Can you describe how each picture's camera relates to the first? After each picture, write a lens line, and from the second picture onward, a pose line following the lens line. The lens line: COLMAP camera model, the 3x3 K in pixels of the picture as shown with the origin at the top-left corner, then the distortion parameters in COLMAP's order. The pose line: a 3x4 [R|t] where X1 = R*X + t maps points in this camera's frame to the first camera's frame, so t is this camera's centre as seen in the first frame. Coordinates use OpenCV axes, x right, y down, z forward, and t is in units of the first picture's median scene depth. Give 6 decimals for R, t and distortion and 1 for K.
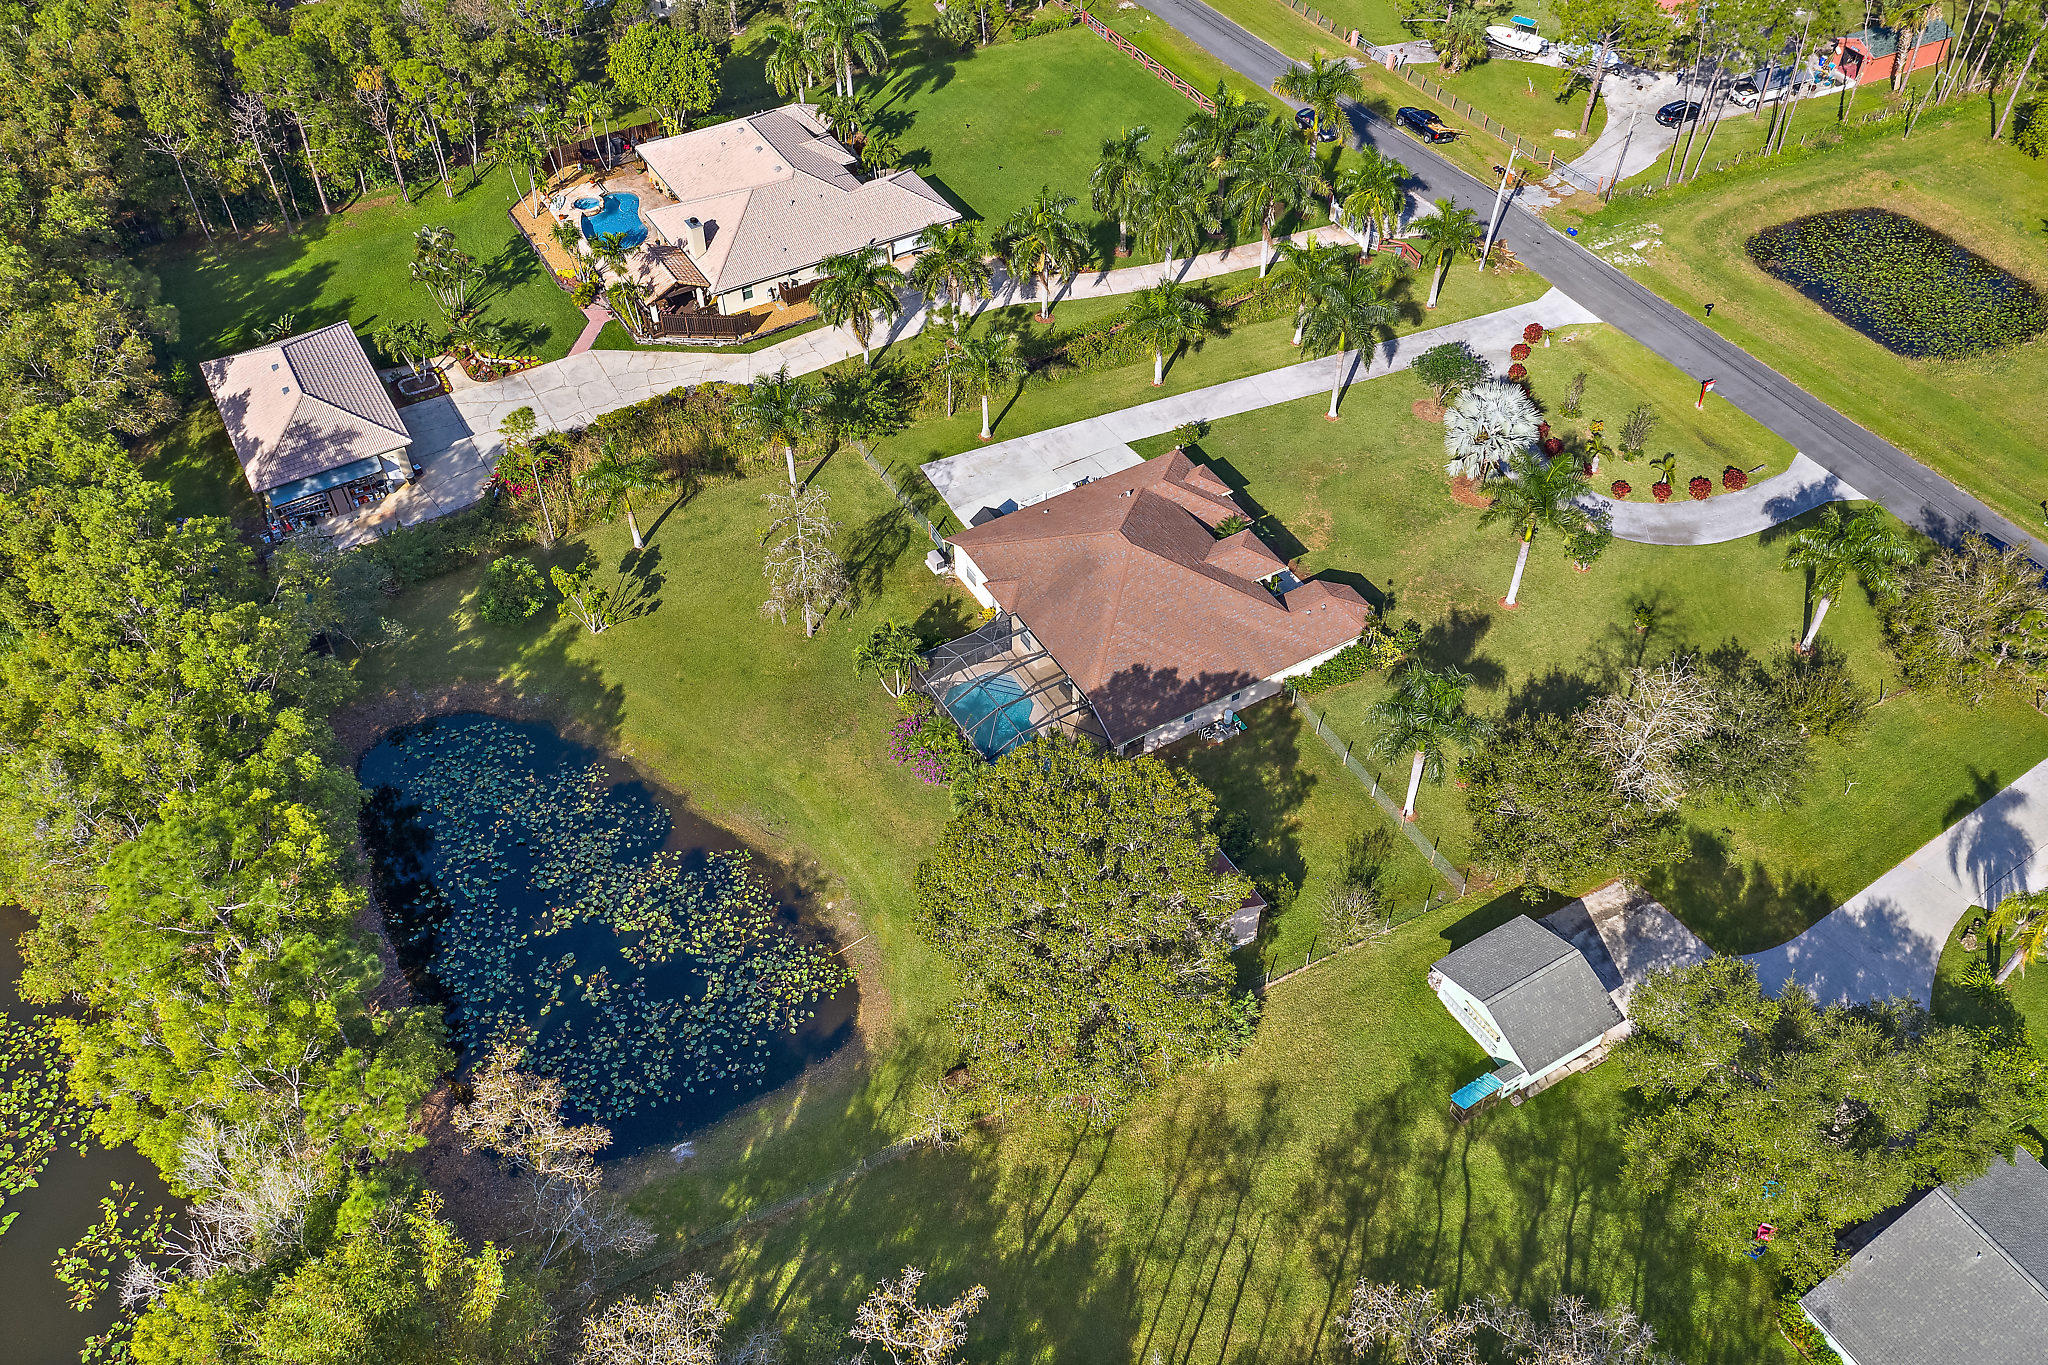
lens RADIAL K [[1656.1, 0, 1024.2], [0, 1656.1, 681.3], [0, 0, 1]] dist [-0.000672, 0.015045]
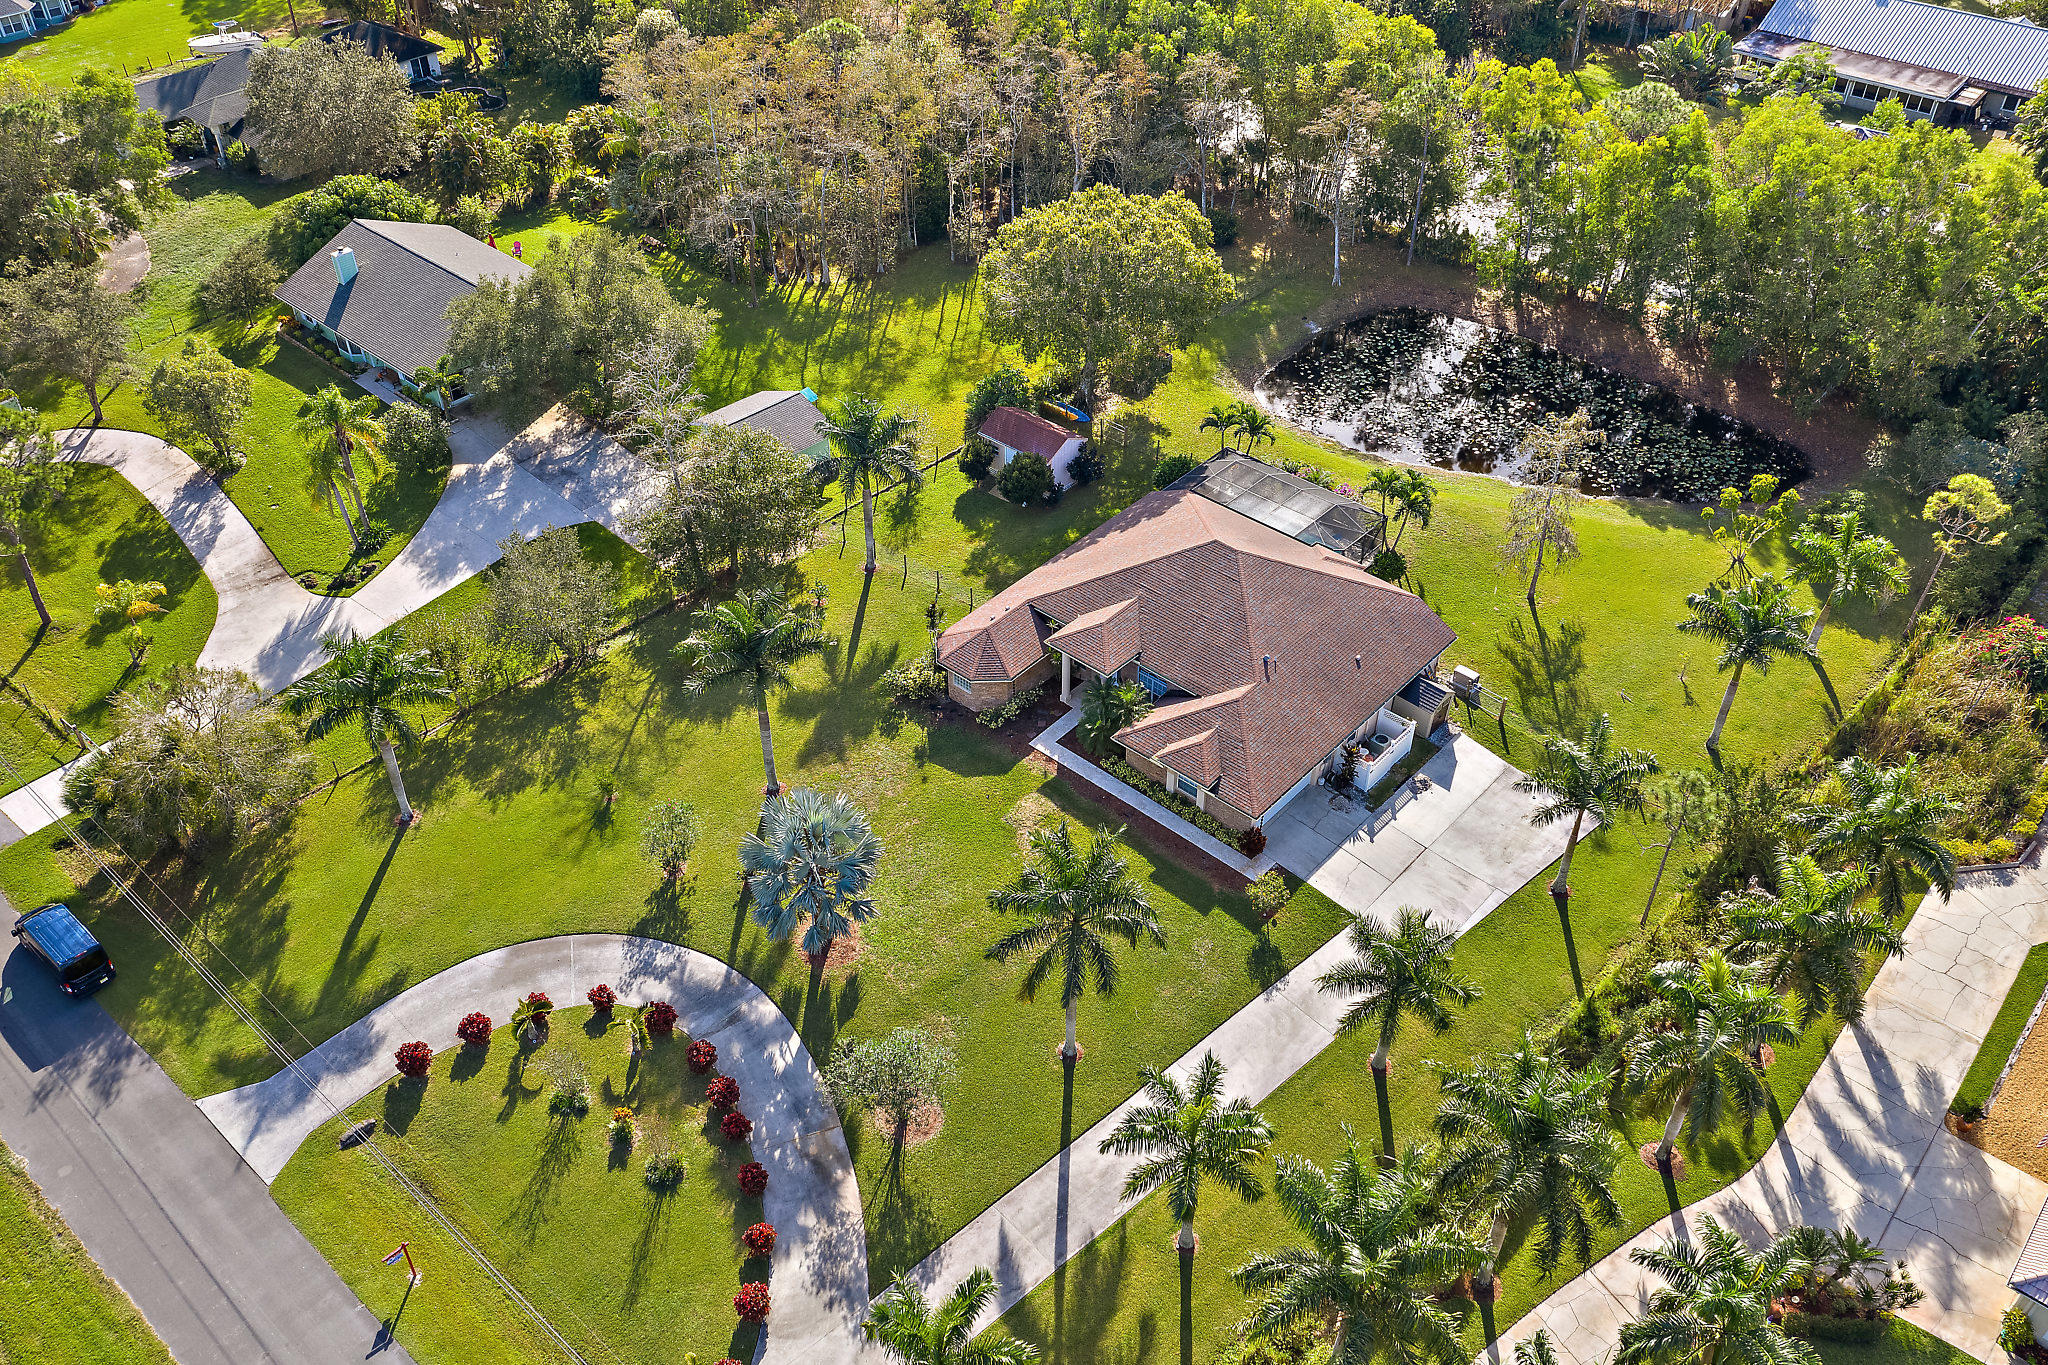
lens RADIAL K [[1656.1, 0, 1031.9], [0, 1656.1, 693.3], [0, 0, 1]] dist [-0.000672, 0.015045]
pose [[-0.949806, 0.211819, -0.230218, 0.293341], [-0.215537, 0.090290, 0.972312, -0.707845], [0.226741, 0.973129, -0.040103, 0.855467]]
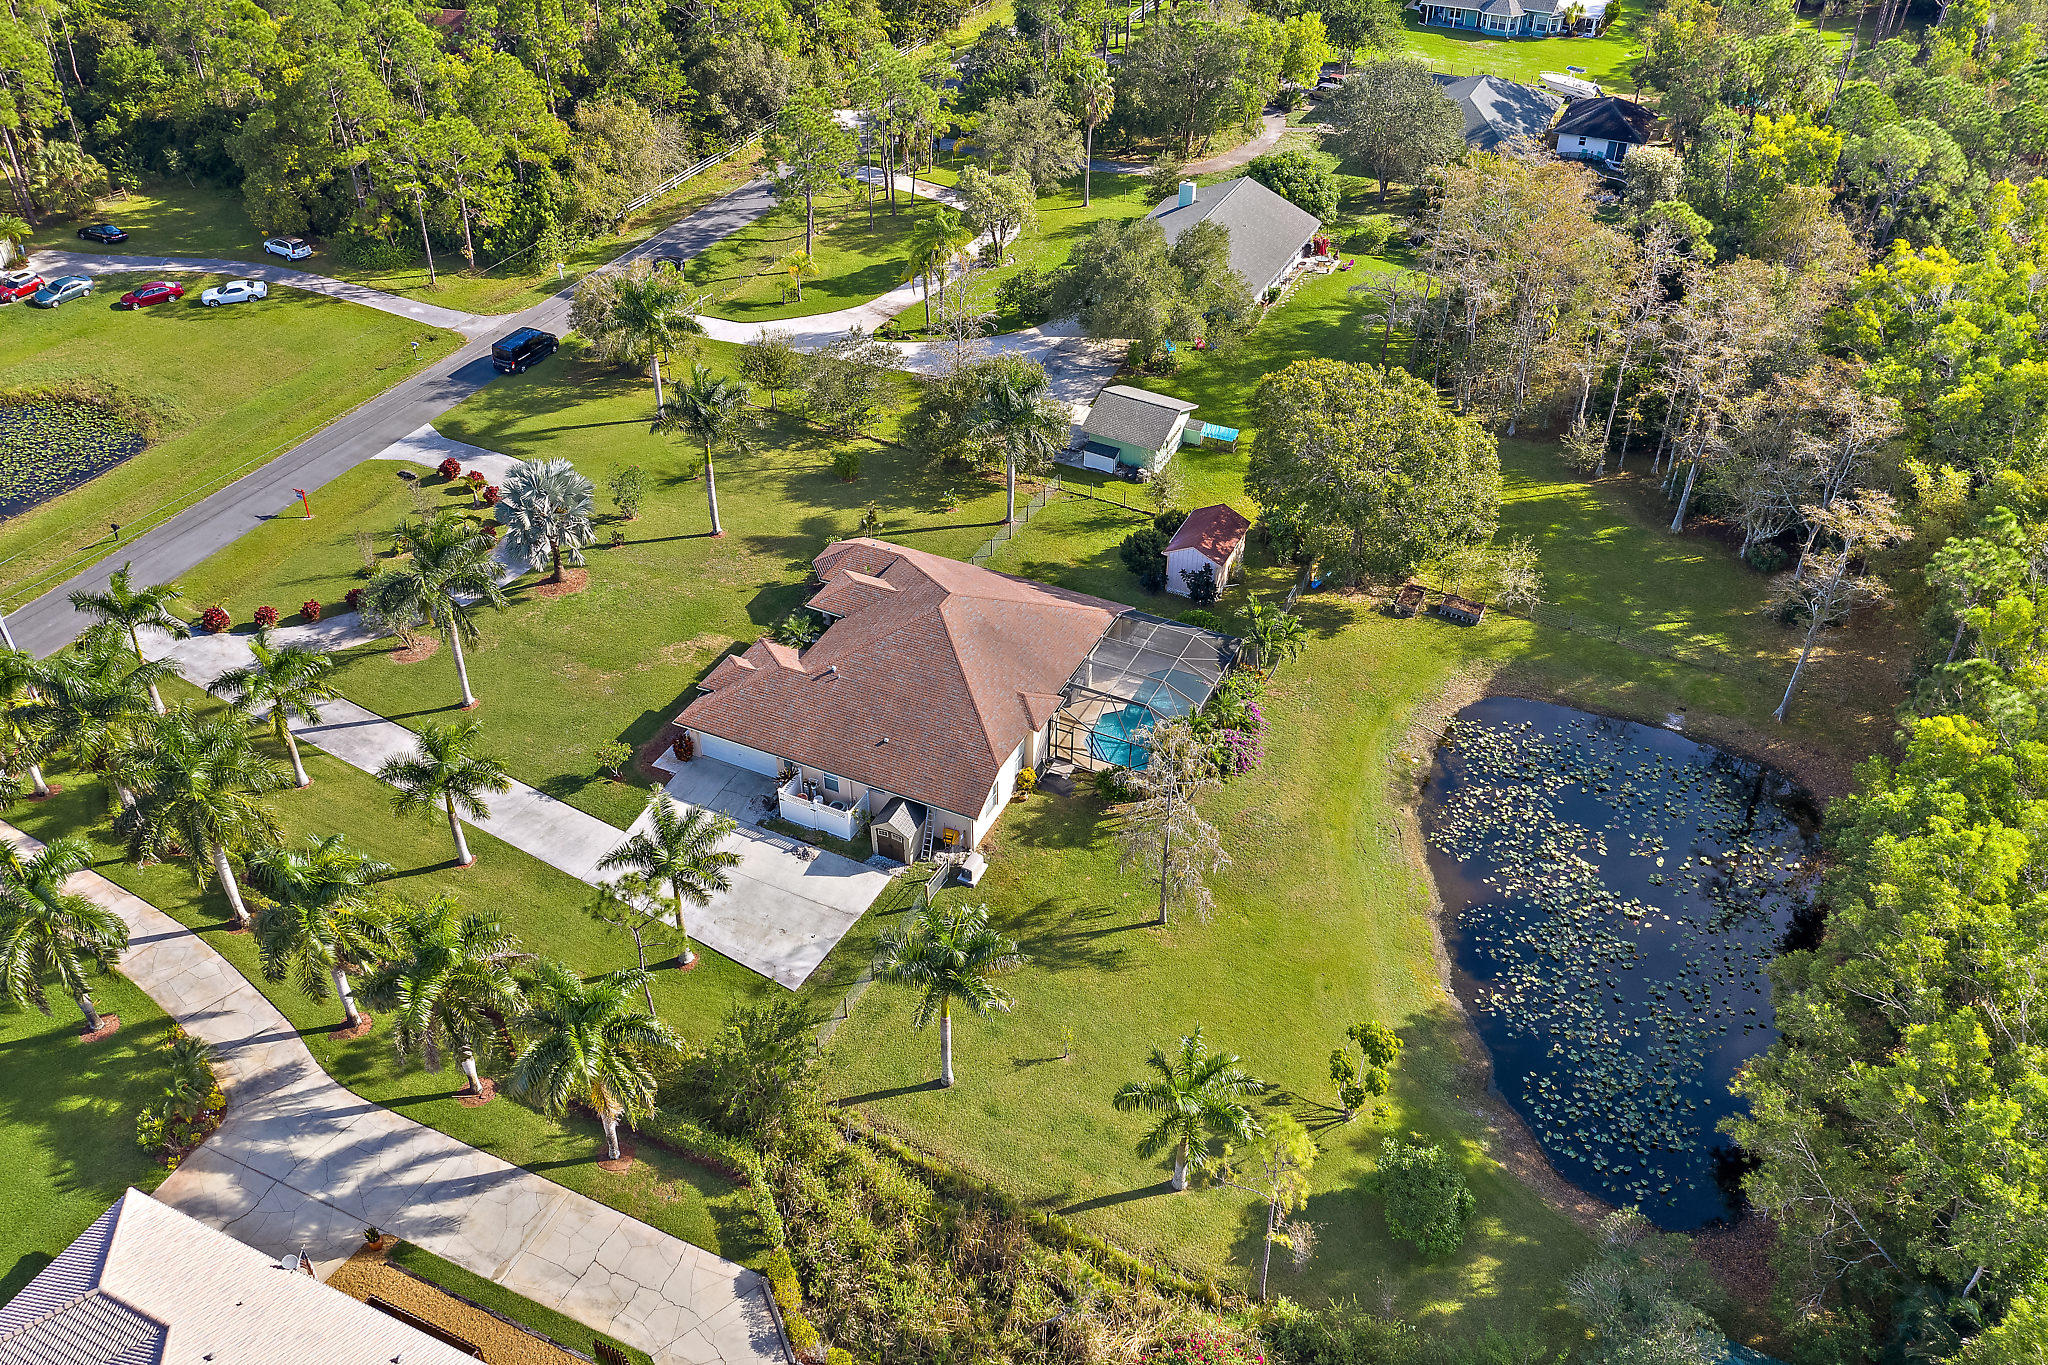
lens RADIAL K [[1656.1, 0, 1017.1], [0, 1656.1, 679.5], [0, 0, 1]] dist [-0.000672, 0.015045]
pose [[-0.564209, -0.488564, 0.665562, -0.459807], [0.592158, 0.322290, 0.738565, -0.565346], [-0.575340, 0.810823, 0.107468, 0.720257]]
